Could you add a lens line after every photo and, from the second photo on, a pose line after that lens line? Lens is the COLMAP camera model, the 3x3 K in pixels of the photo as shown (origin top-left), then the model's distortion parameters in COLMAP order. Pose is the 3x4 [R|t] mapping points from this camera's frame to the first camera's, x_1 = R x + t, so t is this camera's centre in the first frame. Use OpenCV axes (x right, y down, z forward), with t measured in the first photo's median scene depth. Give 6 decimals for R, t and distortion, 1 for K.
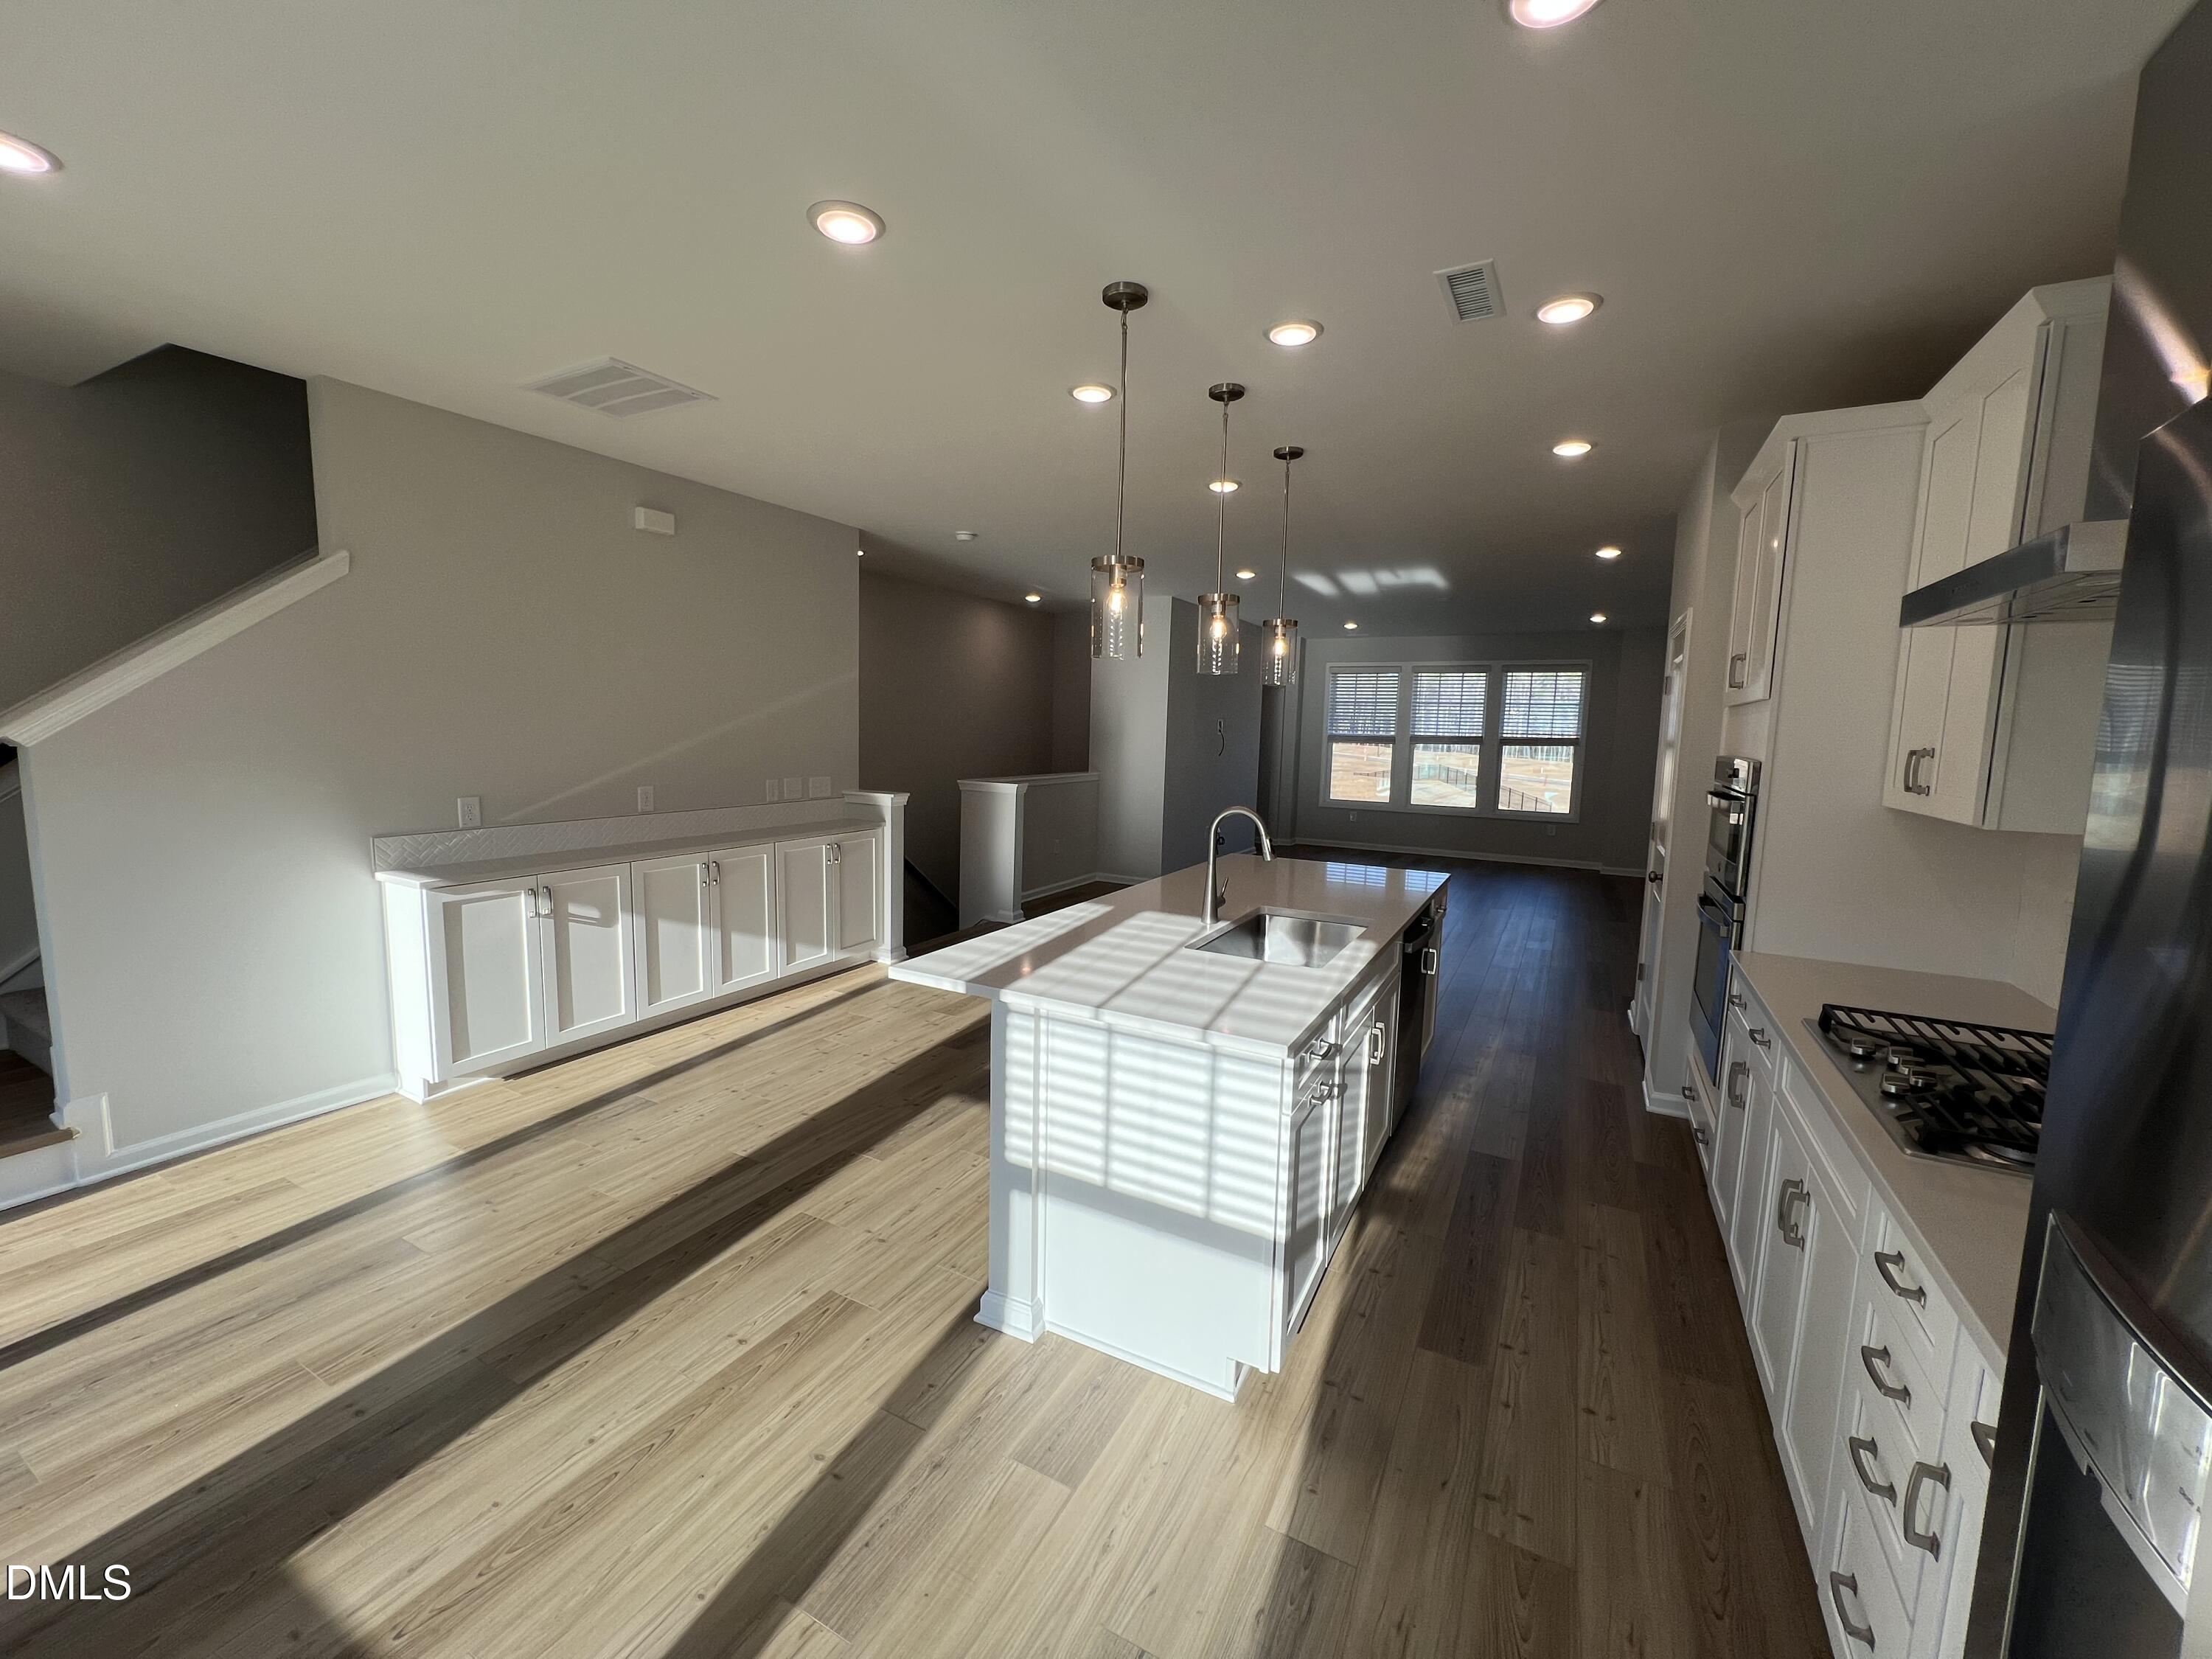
lens RADIAL K [[884.4, 0, 1087.8], [0, 884.4, 820.8], [0, 0, 1]] dist [-0.003759, -0.000010]
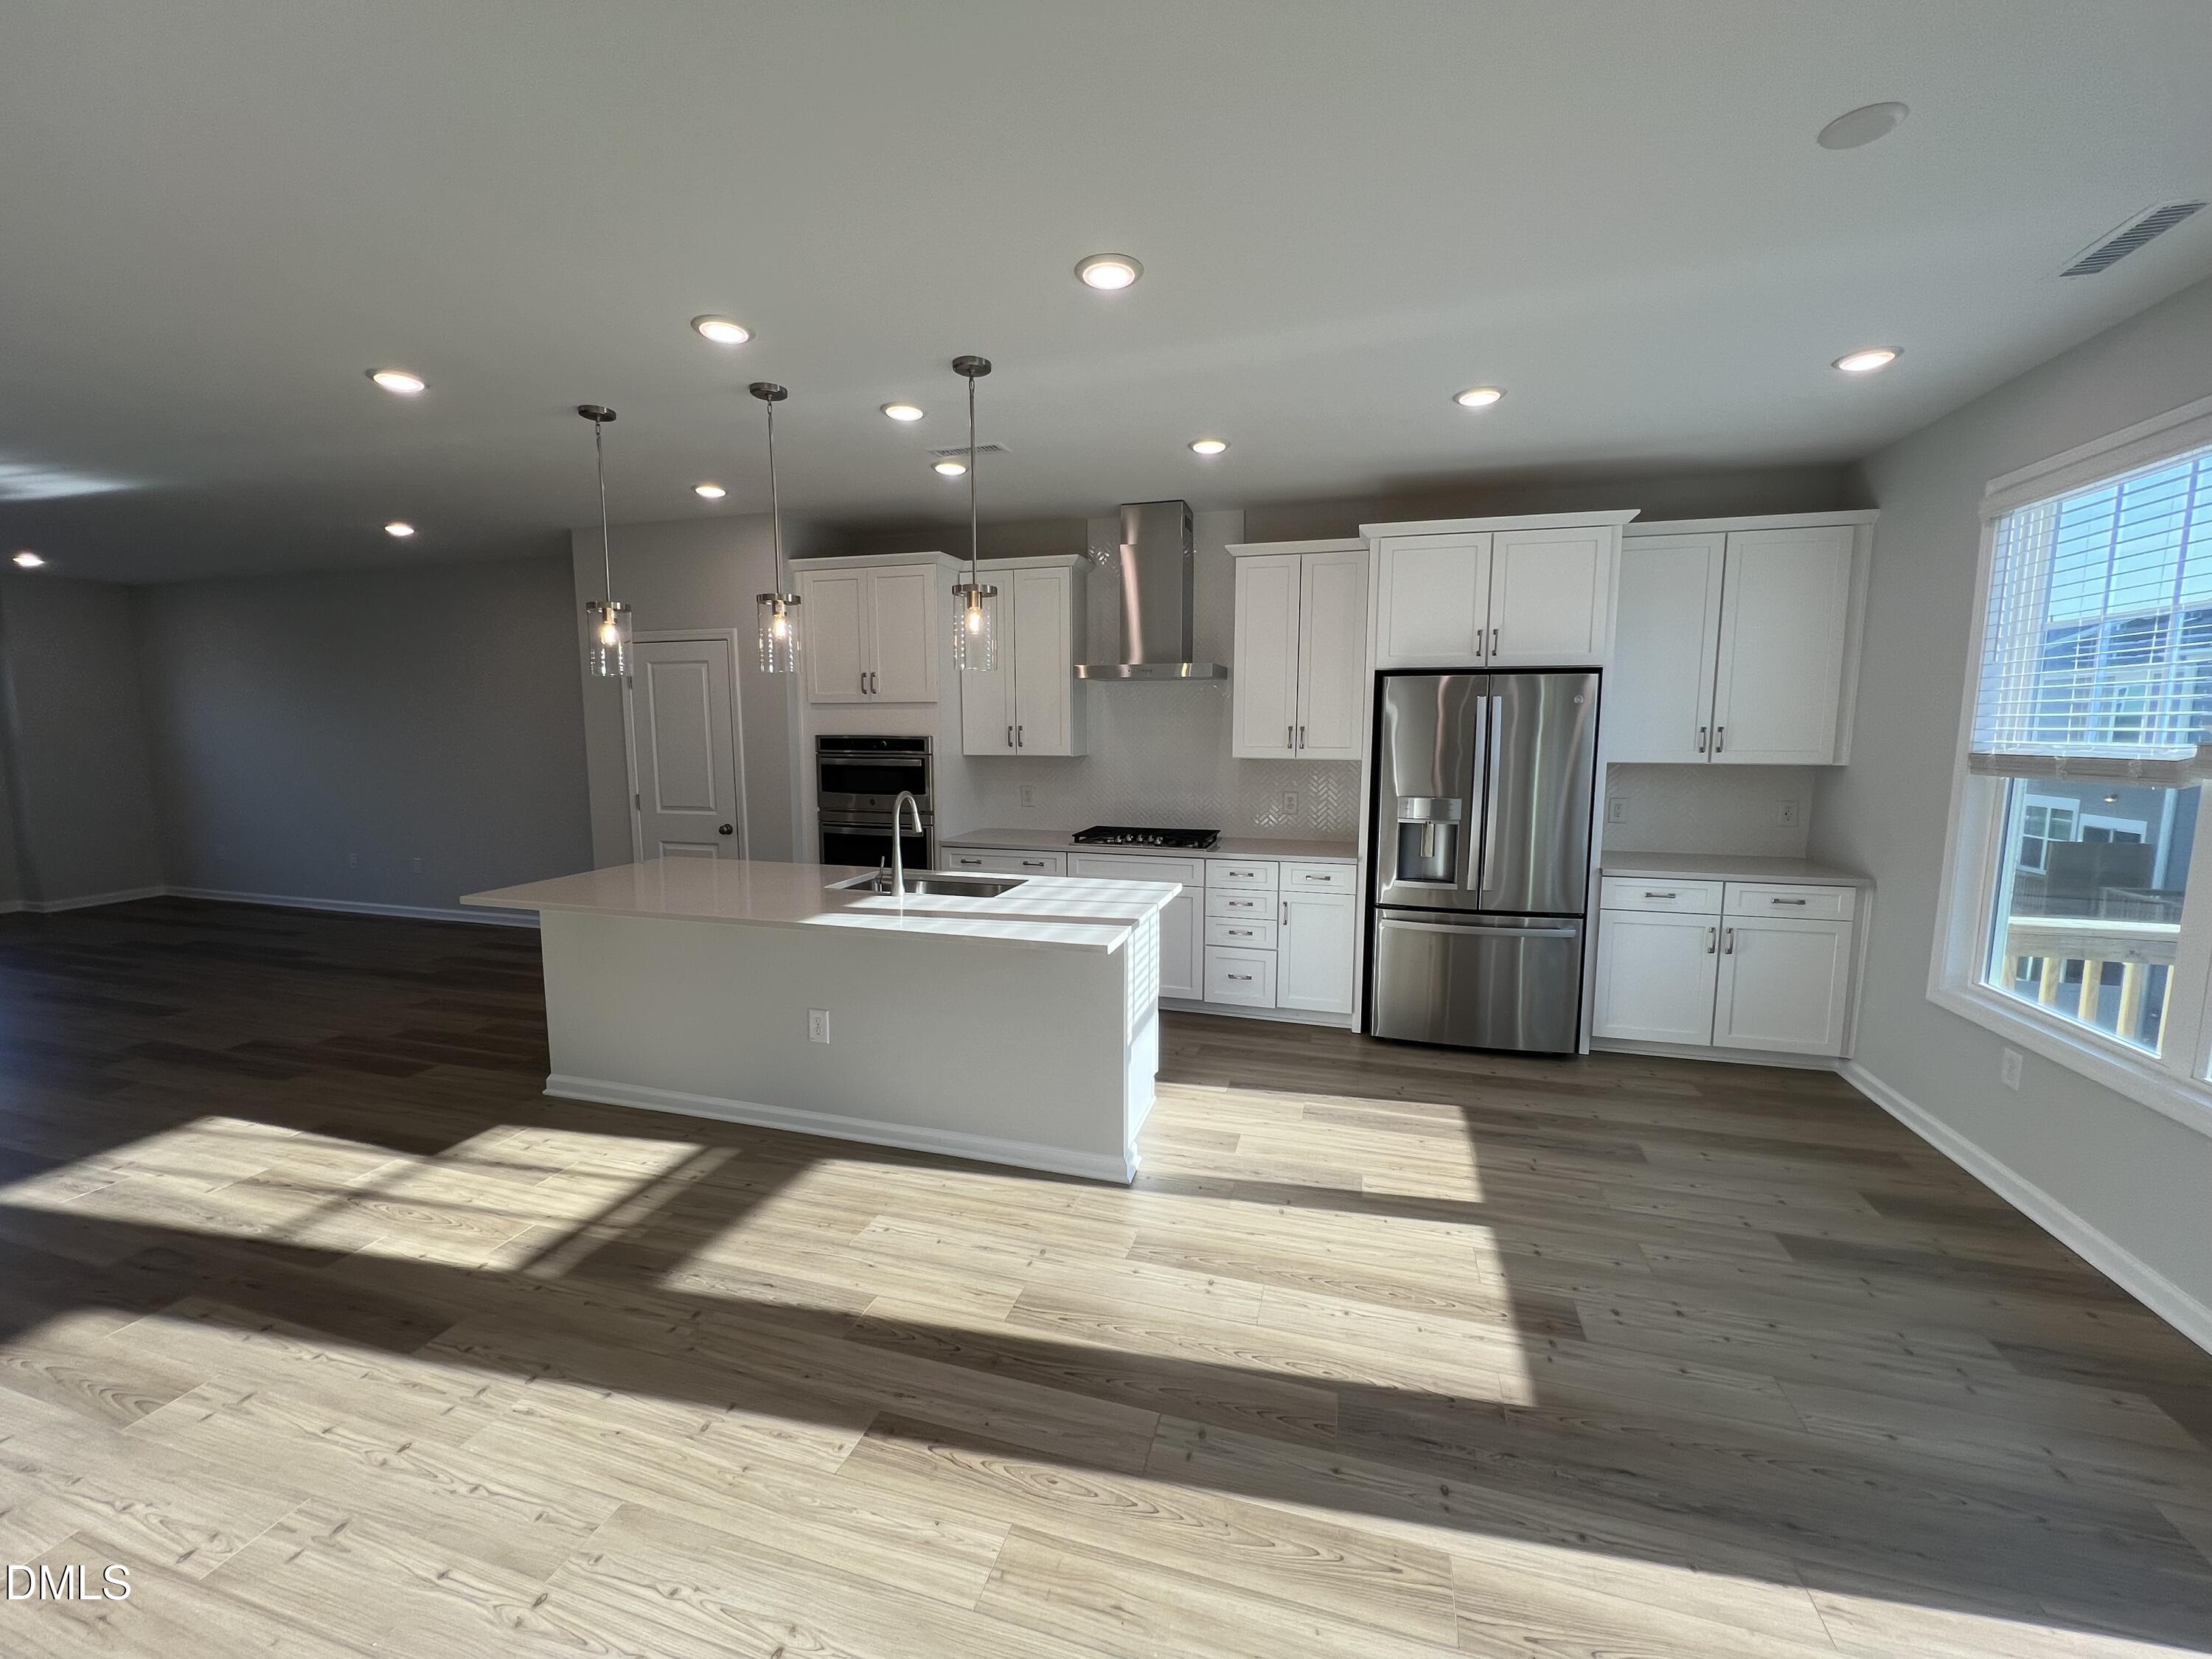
lens RADIAL K [[891.7, 0, 1112.3], [0, 891.7, 831.1], [0, 0, 1]] dist [-0.007134, 0.000942]
pose [[-0.221329, -0.143490, 0.964585, -1.199747], [0.101207, 0.980395, 0.169064, -0.158101], [-0.969933, 0.135041, -0.202468, 1.108681]]
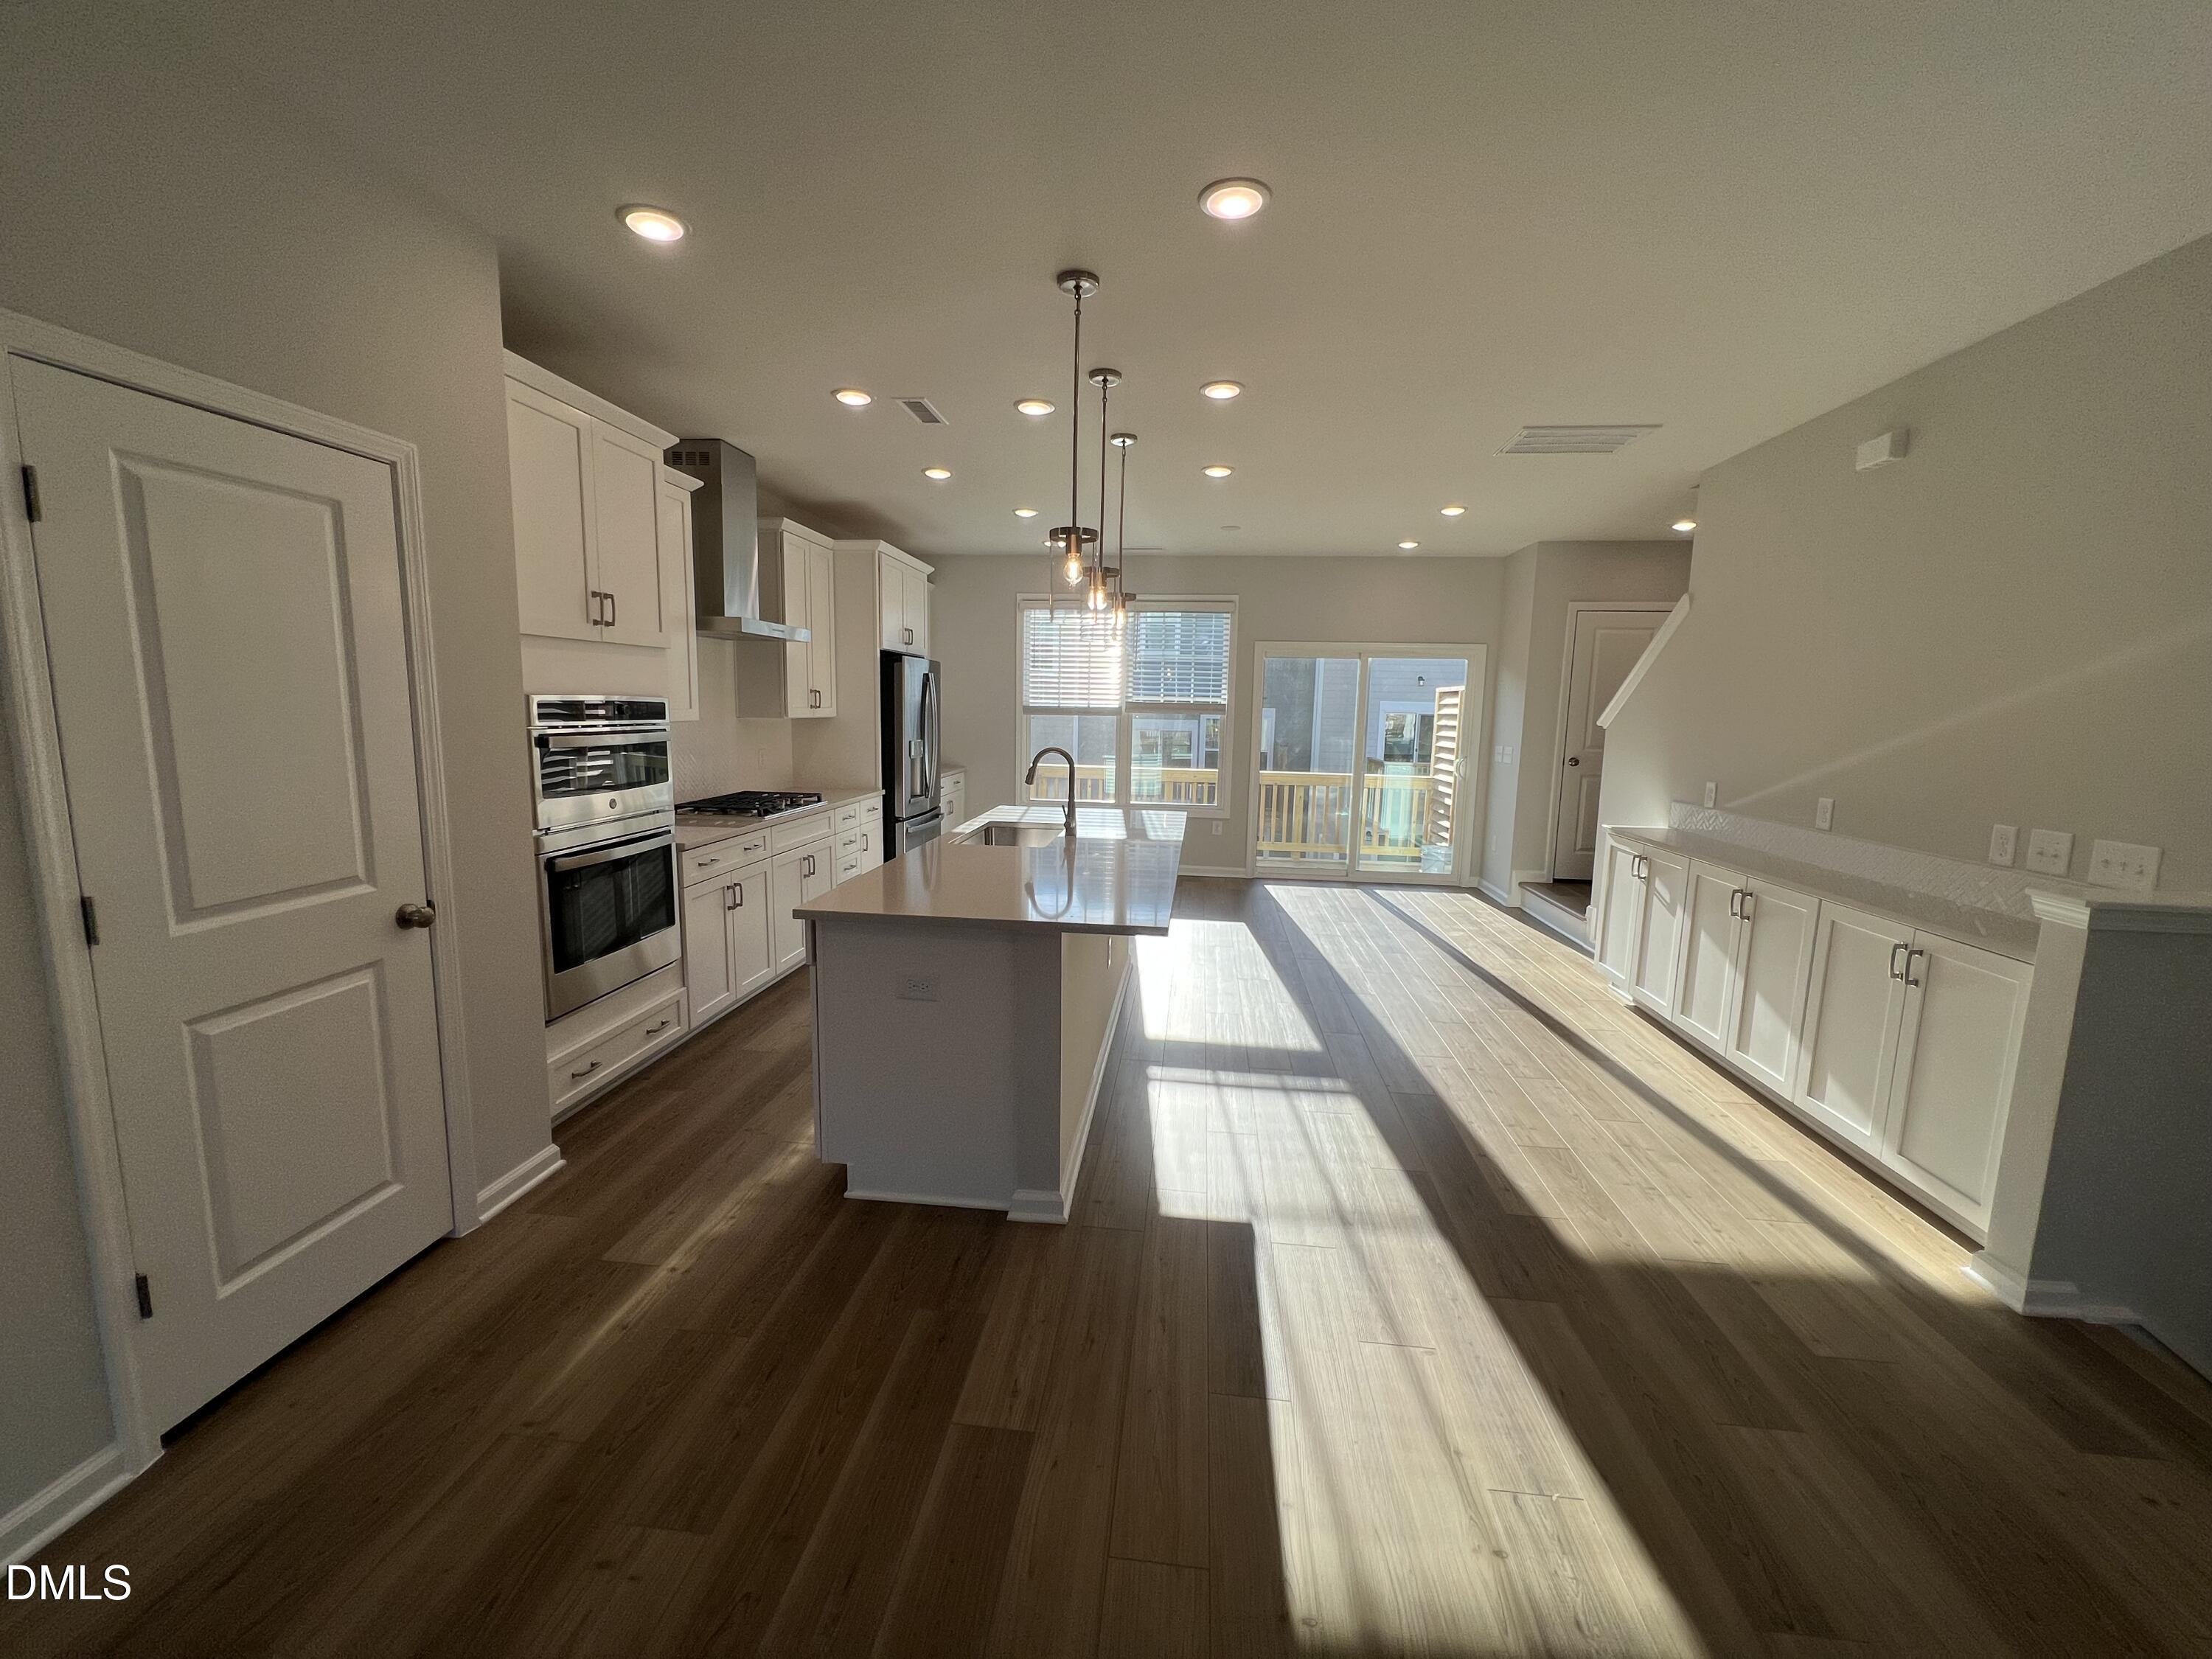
lens RADIAL K [[884.4, 0, 1110.6], [0, 884.4, 825.1], [0, 0, 1]] dist [-0.003759, -0.000010]
pose [[-0.916991, 0.012186, -0.398722, 0.723531], [-0.085278, 0.970438, 0.225784, -0.245576], [0.389686, 0.241044, -0.888843, 2.590606]]
